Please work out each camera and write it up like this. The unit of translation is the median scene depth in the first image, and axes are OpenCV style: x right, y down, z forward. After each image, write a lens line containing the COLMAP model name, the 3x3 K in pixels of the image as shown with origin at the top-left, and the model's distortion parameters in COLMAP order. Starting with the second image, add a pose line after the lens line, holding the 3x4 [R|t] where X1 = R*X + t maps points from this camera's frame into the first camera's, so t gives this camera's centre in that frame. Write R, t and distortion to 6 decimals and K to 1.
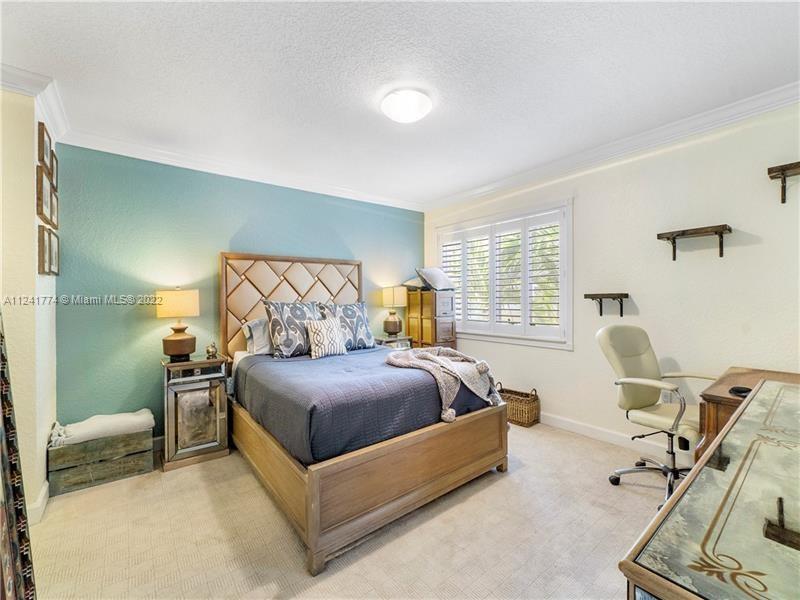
lens RADIAL K [[345.6, 0, 409.3], [0, 345.6, 302.2], [0, 0, 1]] dist [-0.008840, 0.001253]
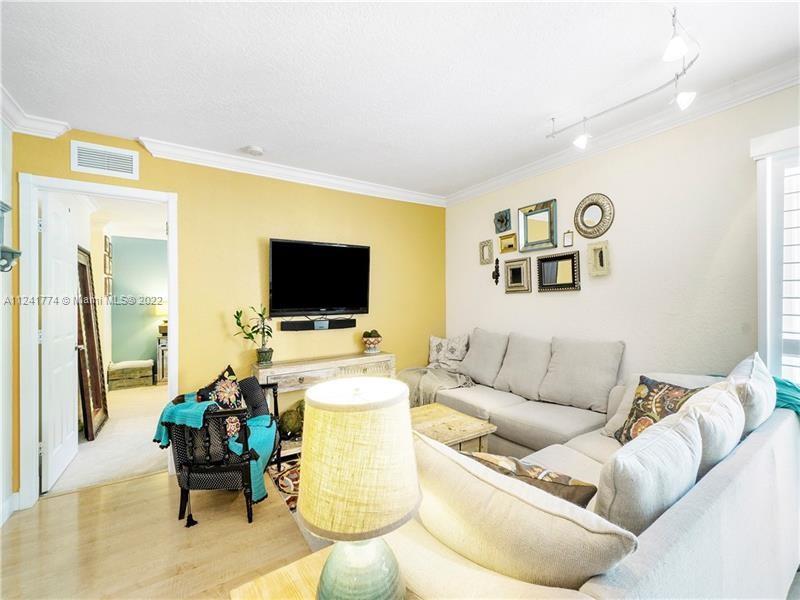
lens RADIAL K [[345.6, 0, 414.1], [0, 345.6, 302.9], [0, 0, 1]] dist [-0.008840, 0.001253]
pose [[0.995911, -0.001699, -0.090319, 1.138691], [0.001279, 0.999988, -0.004713, -0.020906], [0.090326, 0.004578, 0.995902, -1.054517]]
